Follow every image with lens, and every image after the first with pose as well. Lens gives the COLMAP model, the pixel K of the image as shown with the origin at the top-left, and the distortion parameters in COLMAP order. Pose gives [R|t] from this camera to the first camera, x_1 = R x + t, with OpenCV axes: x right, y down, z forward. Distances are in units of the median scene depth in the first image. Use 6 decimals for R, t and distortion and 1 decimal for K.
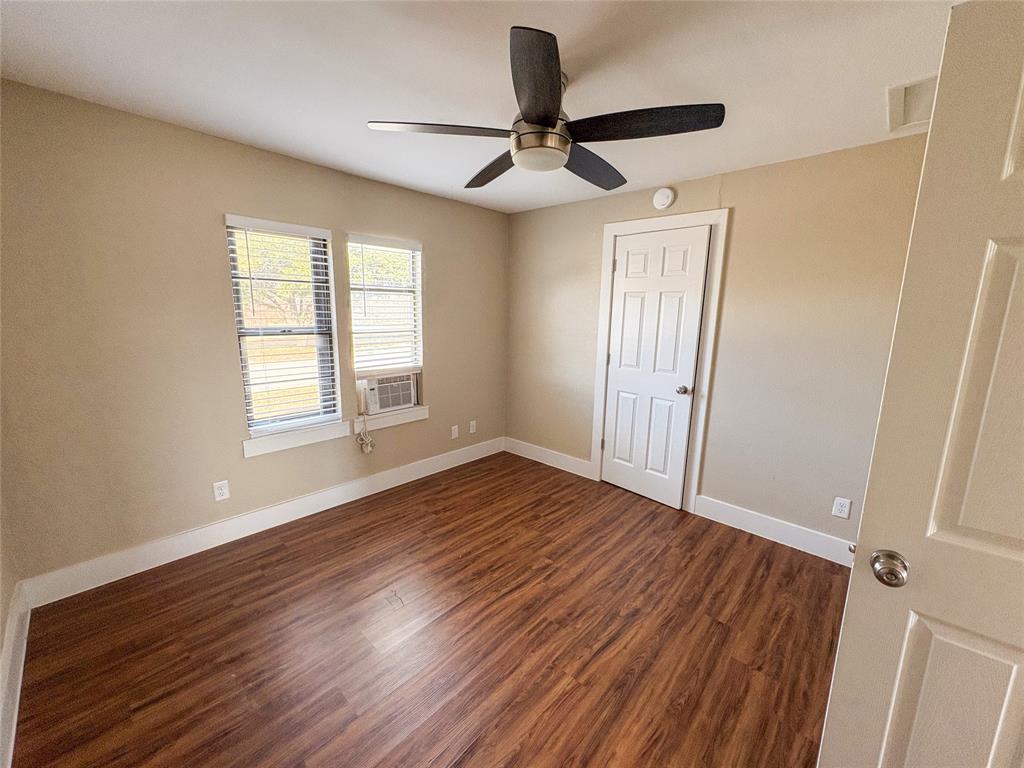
lens RADIAL K [[411.9, 0, 512.0], [0, 411.9, 384.0], [0, 0, 1]] dist [-0.001044, -0.000173]
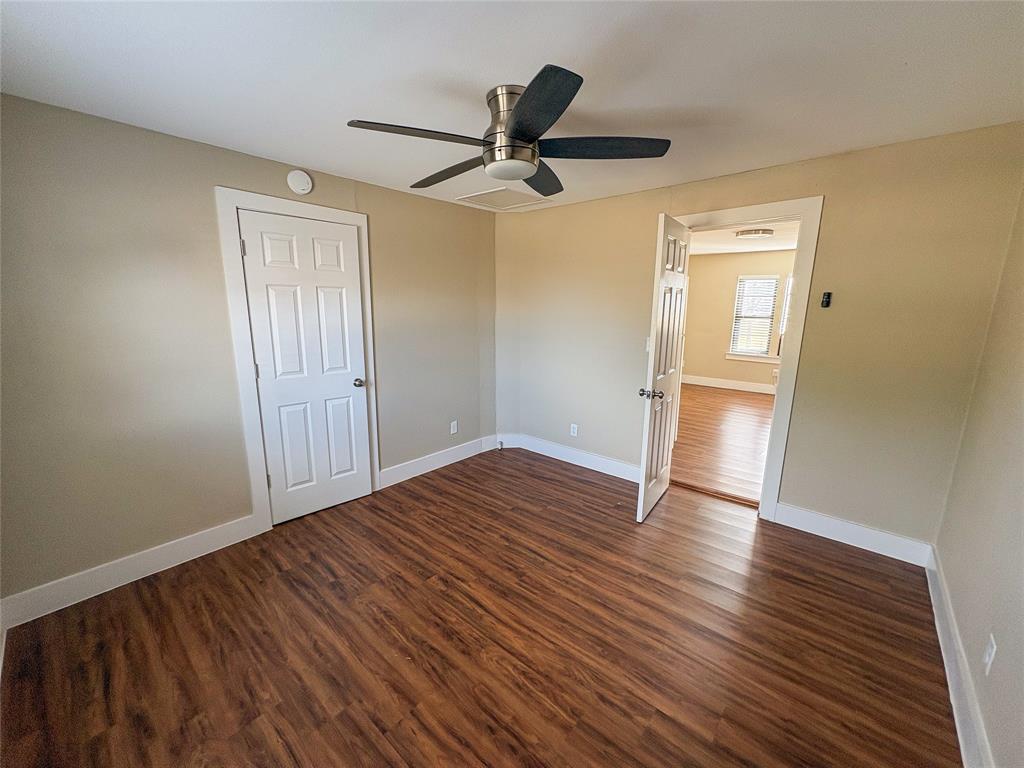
lens RADIAL K [[411.9, 0, 512.0], [0, 411.9, 384.0], [0, 0, 1]] dist [-0.001044, -0.000173]
pose [[-0.038509, -0.209558, 0.977038, -0.647750], [0.172130, 0.961756, 0.213065, -0.144702], [-0.984321, 0.176382, -0.000965, 0.651360]]
